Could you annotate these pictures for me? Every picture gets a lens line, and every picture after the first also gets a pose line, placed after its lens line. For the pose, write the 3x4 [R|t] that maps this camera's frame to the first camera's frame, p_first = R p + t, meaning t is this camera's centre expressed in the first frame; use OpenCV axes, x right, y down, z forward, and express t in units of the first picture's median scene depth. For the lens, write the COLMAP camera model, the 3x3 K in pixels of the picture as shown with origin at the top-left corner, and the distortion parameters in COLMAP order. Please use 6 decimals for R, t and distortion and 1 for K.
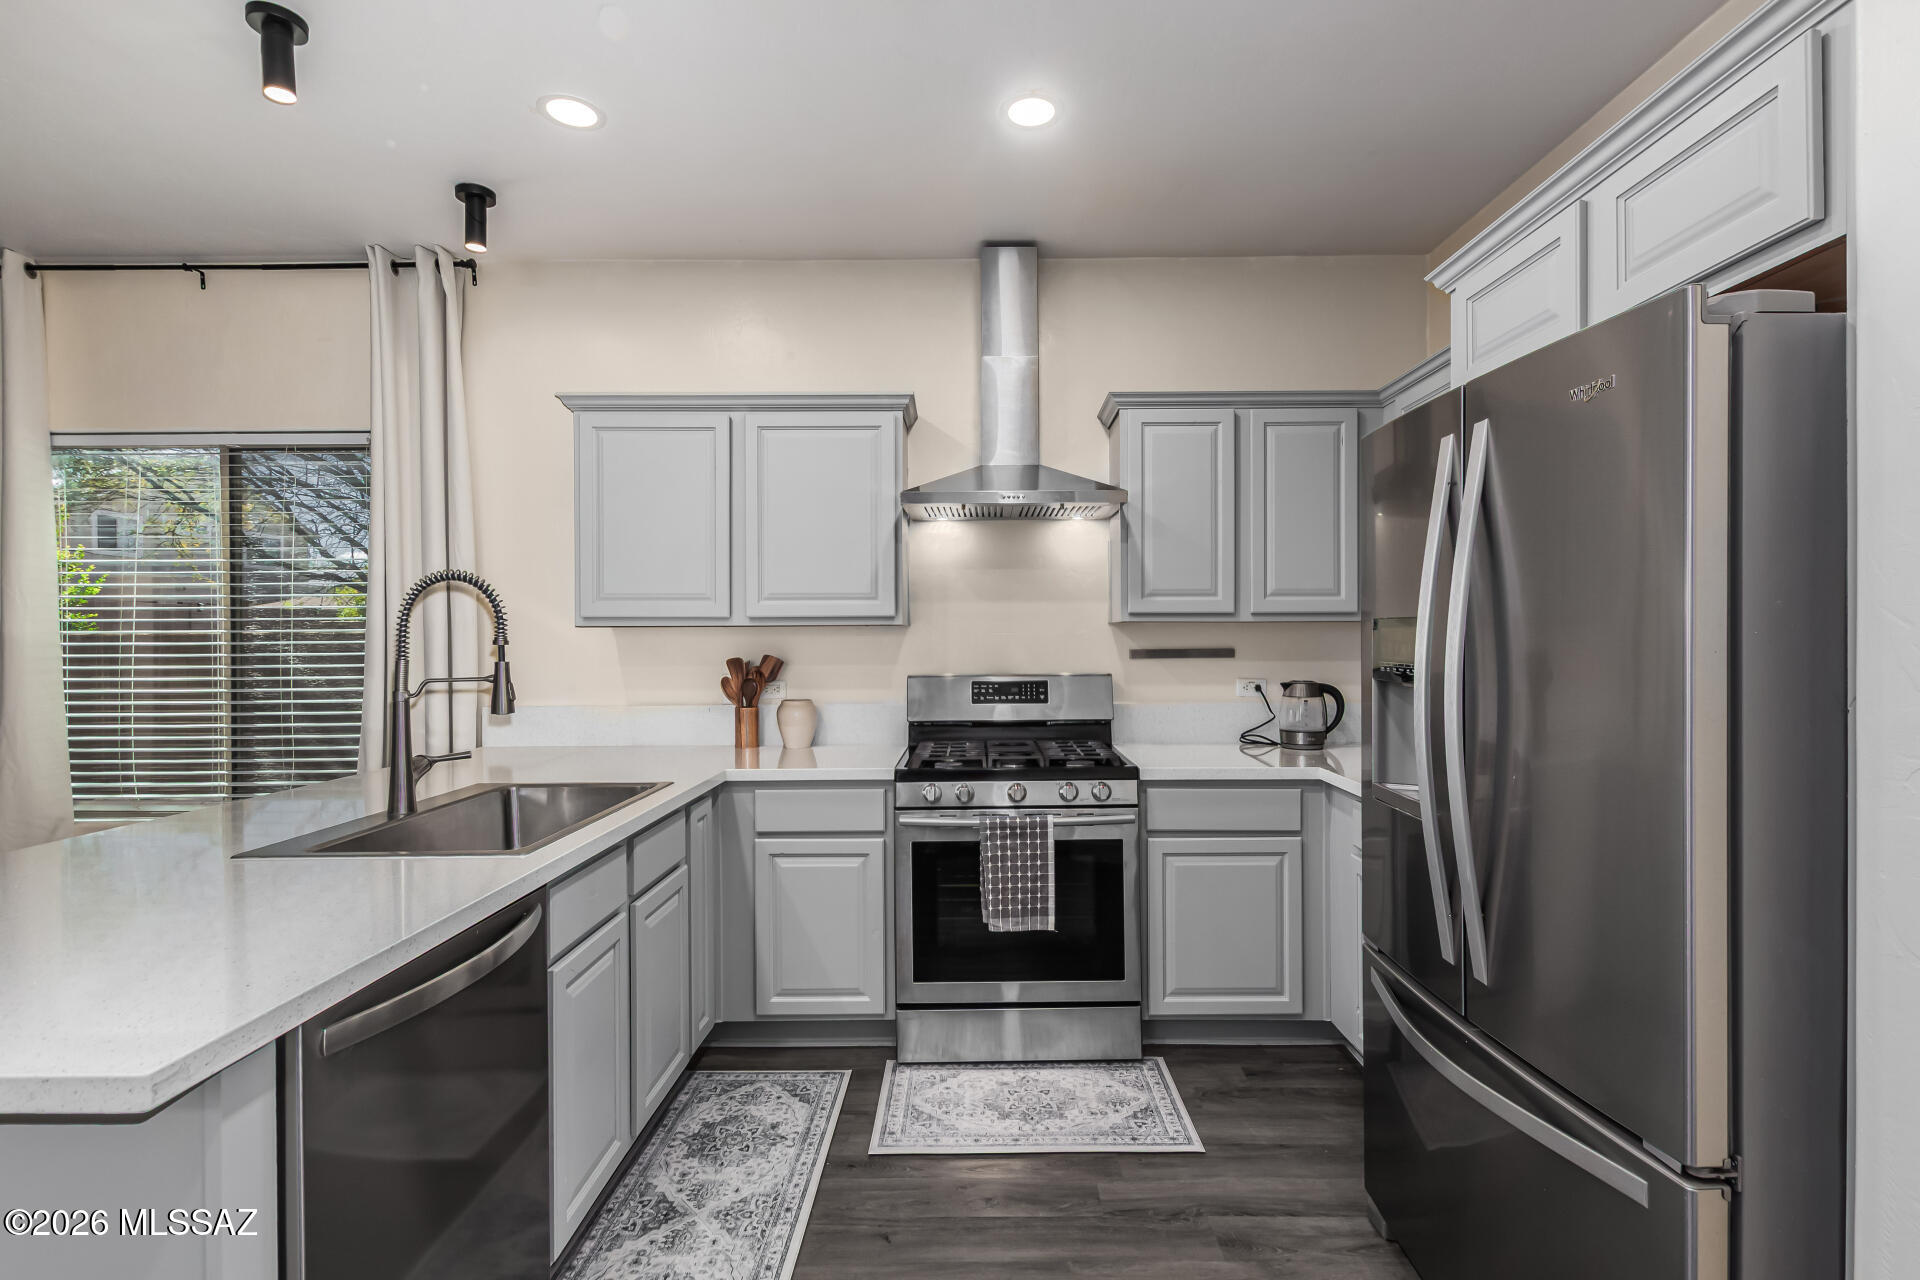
lens RADIAL K [[894.7, 0, 995.5], [0, 894.7, 638.8], [0, 0, 1]] dist [0.003137, -0.000082]
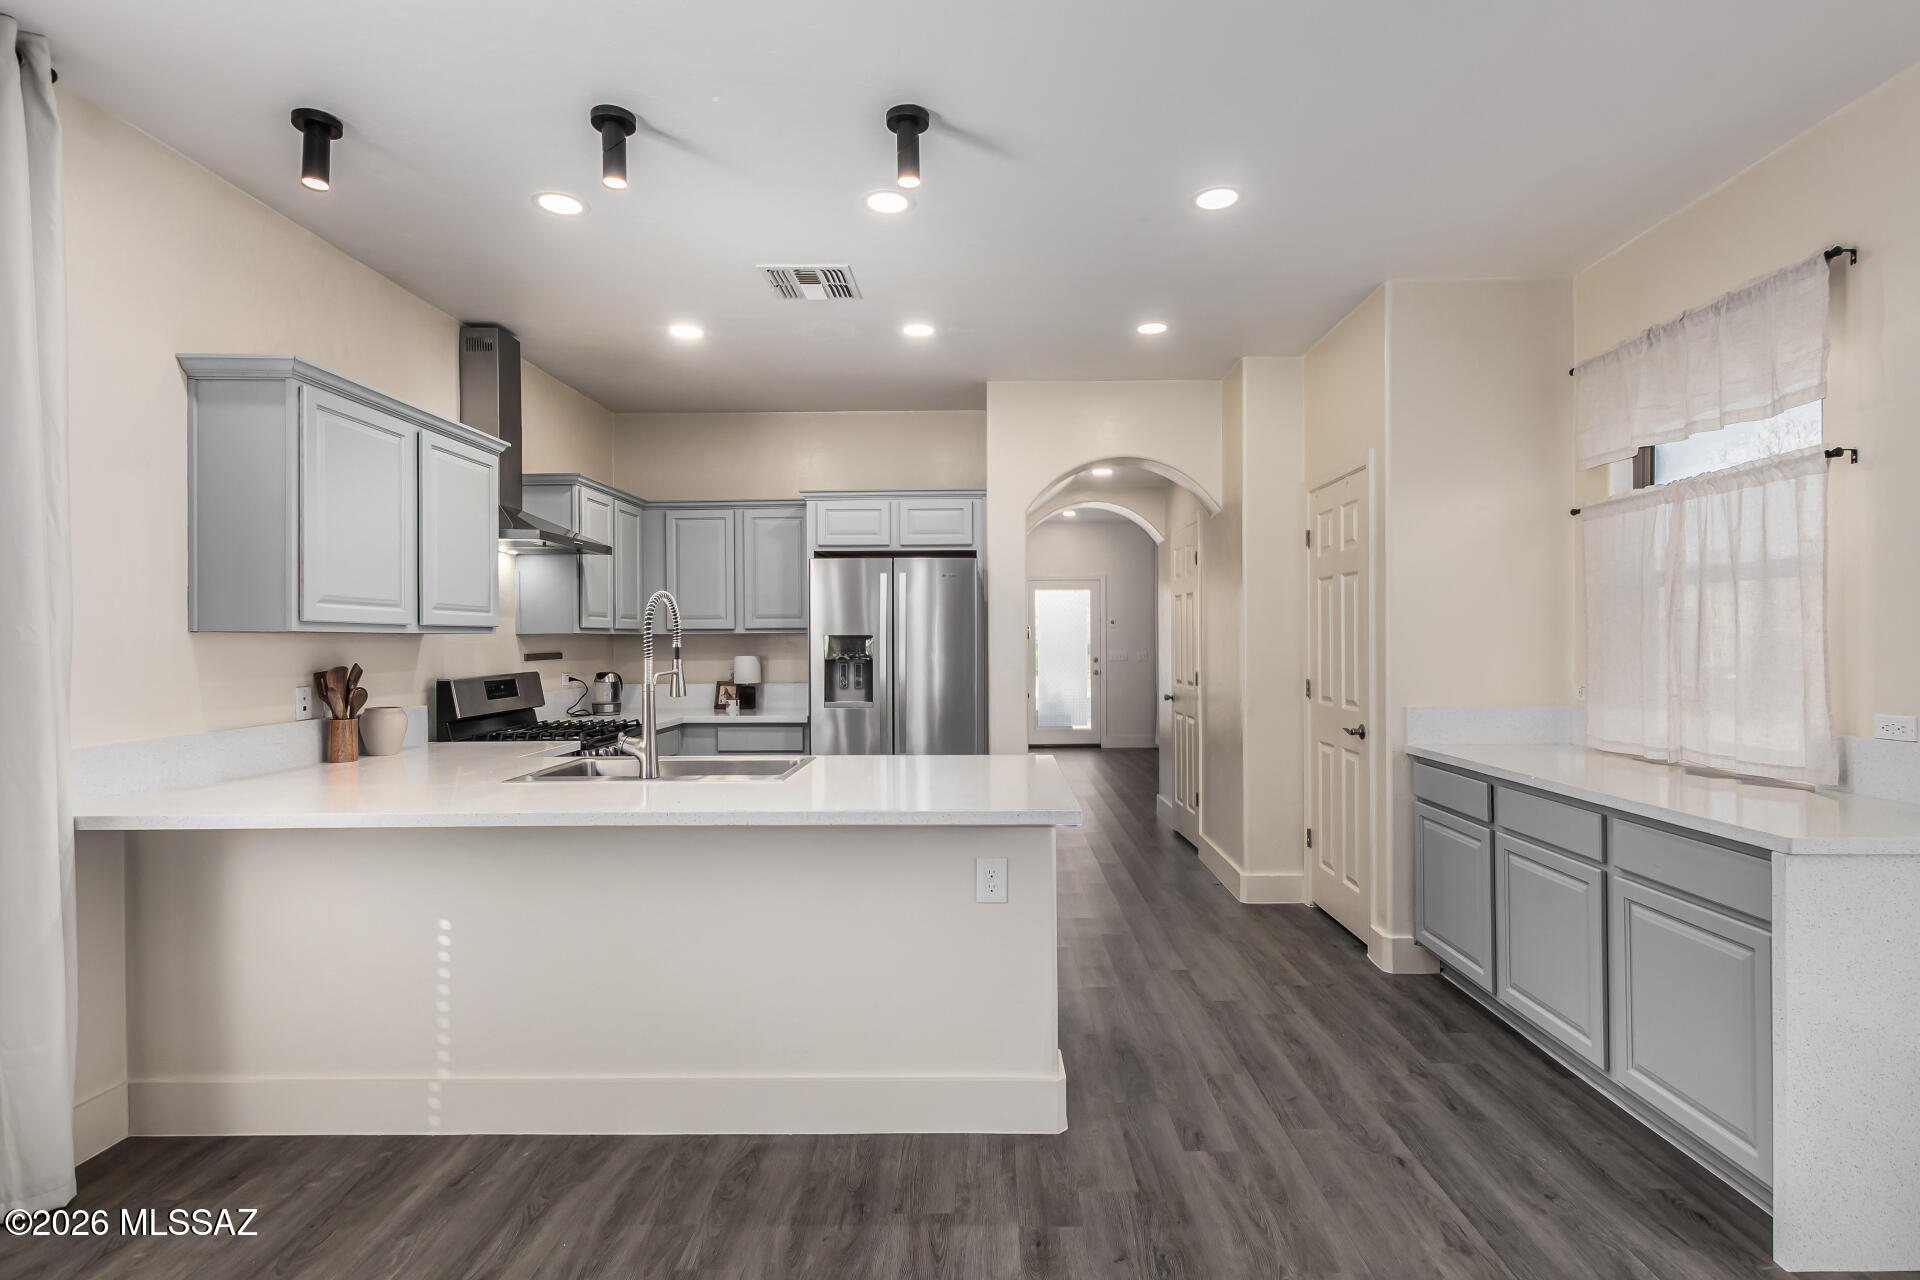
lens RADIAL K [[894.7, 0, 995.5], [0, 894.7, 638.8], [0, 0, 1]] dist [0.003137, -0.000082]
pose [[0.003871, 0.004271, 0.999983, -1.409842], [0.010522, 0.999935, -0.004312, 0.003094], [-0.999937, 0.010538, 0.003825, 0.359073]]
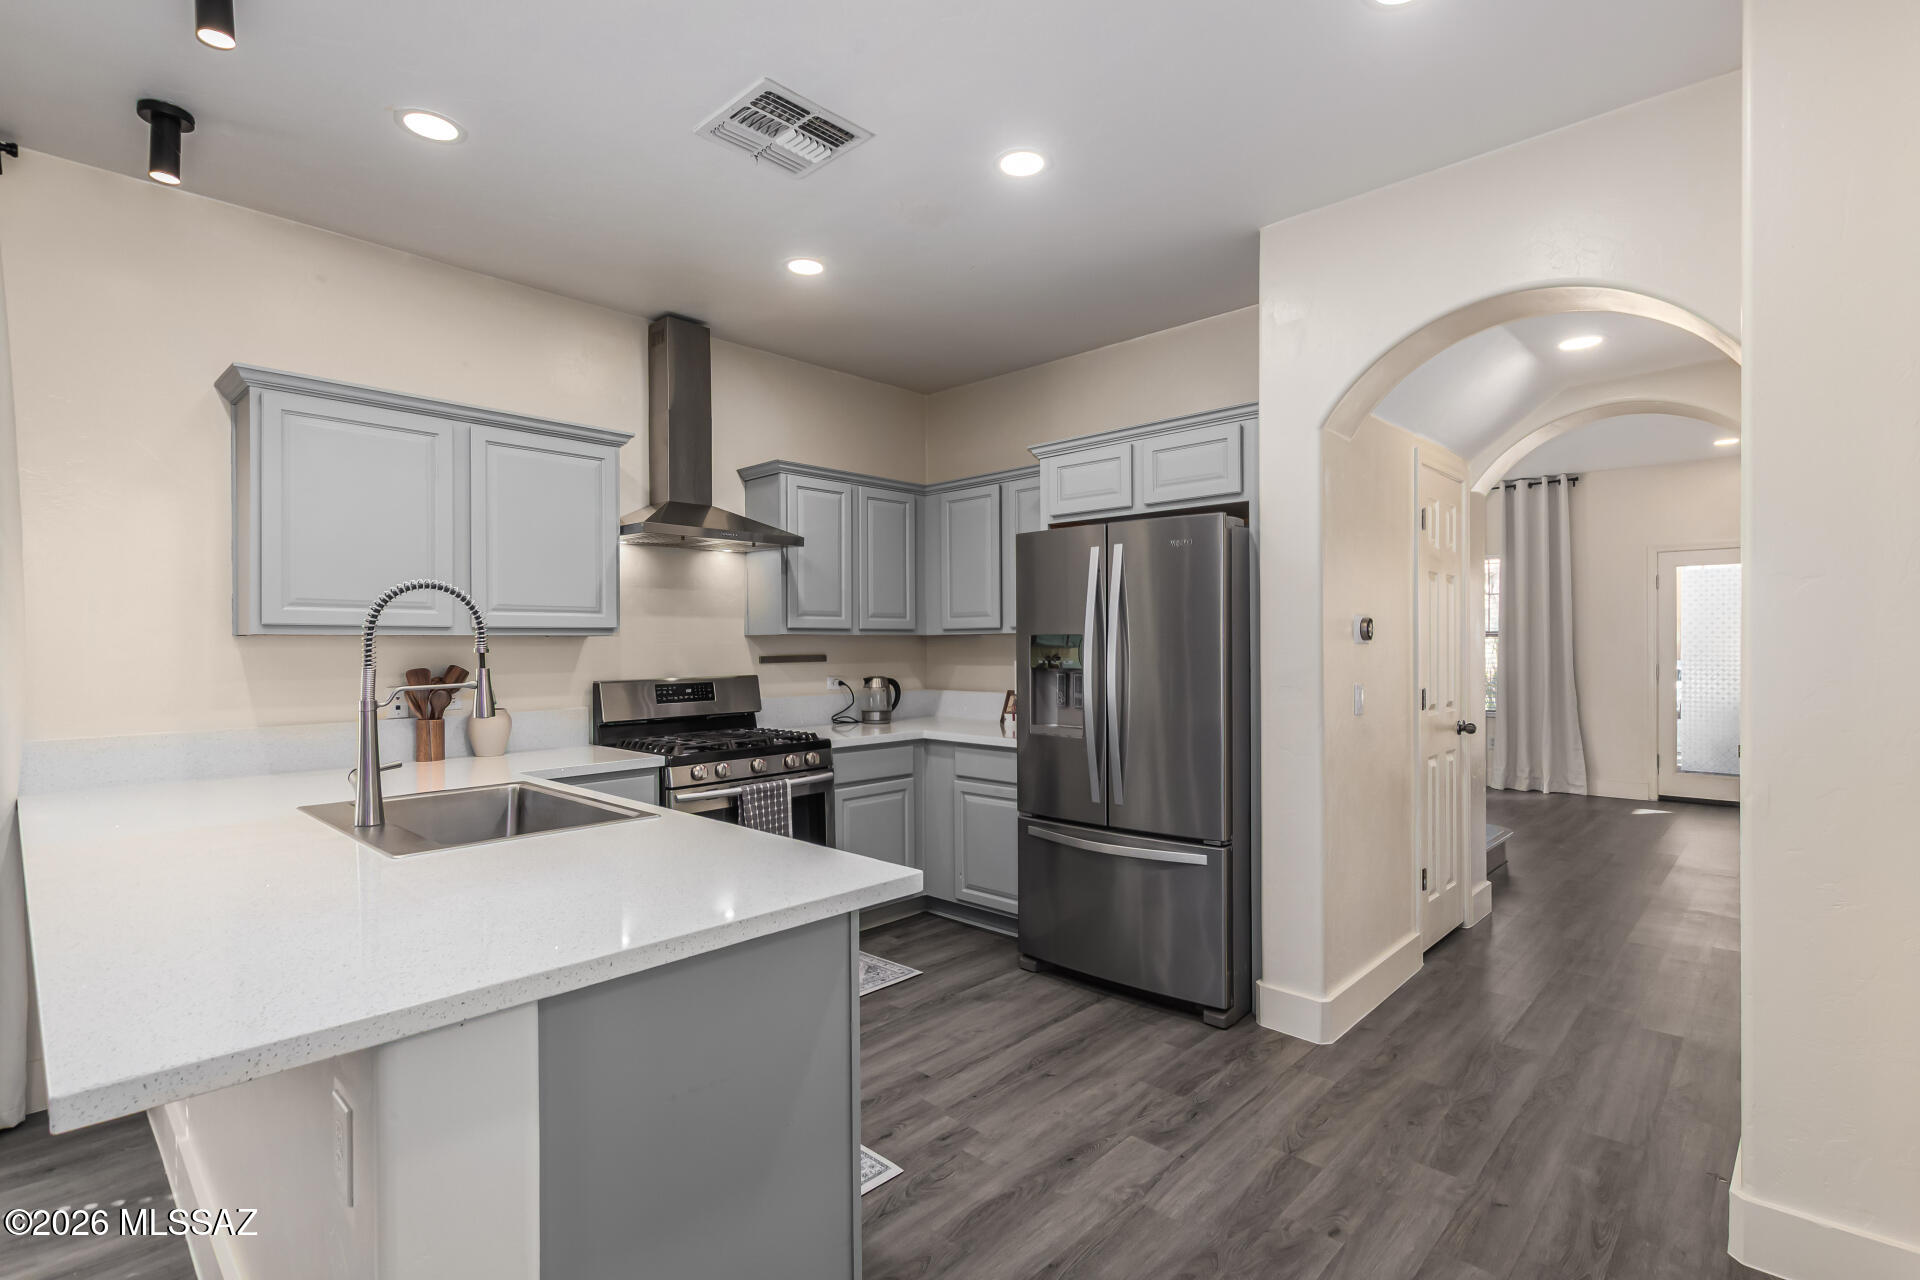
lens RADIAL K [[878.2, 0, 995.7], [0, 878.2, 643.3], [0, 0, 1]] dist [-0.003525, -0.000390]
pose [[0.674118, 0.001336, 0.738623, -0.658667], [0.005004, 0.999967, -0.006376, 0.003648], [-0.738607, 0.007994, 0.674089, -0.110875]]
